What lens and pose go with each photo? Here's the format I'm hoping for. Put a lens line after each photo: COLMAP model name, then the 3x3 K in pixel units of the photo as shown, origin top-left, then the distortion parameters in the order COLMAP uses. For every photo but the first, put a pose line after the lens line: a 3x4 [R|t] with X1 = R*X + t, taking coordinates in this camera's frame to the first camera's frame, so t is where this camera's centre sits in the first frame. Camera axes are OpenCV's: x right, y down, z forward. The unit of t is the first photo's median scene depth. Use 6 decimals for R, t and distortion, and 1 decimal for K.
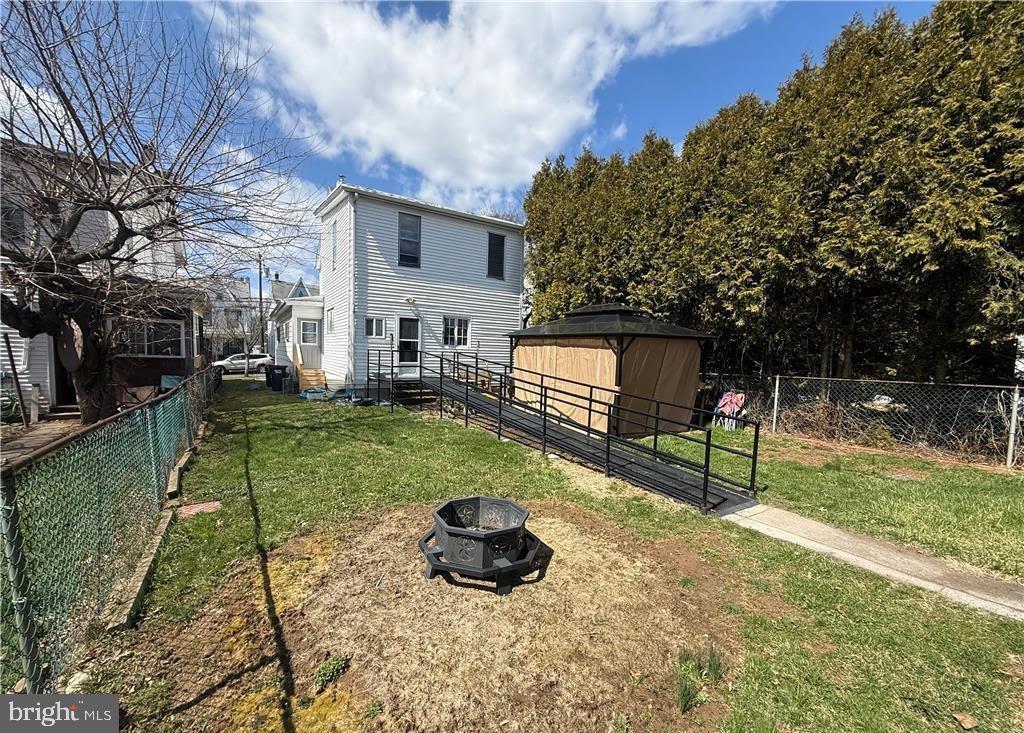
lens RADIAL K [[418.2, 0, 512.3], [0, 418.2, 393.0], [0, 0, 1]] dist [-0.037799, -0.000095]
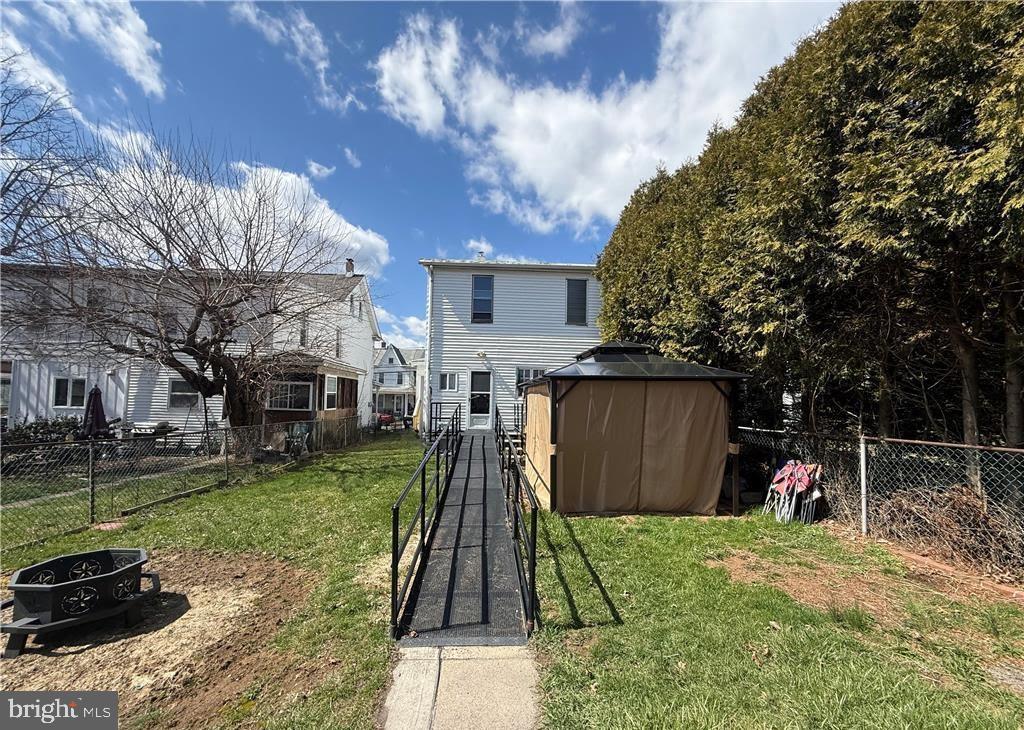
lens RADIAL K [[413.0, 0, 510.2], [0, 413.0, 392.8], [0, 0, 1]] dist [0.017795, -0.000195]
pose [[0.859239, -0.027489, -0.510836, 0.347461], [-0.034999, 0.993057, -0.112308, -0.012495], [0.510376, 0.114378, 0.852311, 0.160046]]
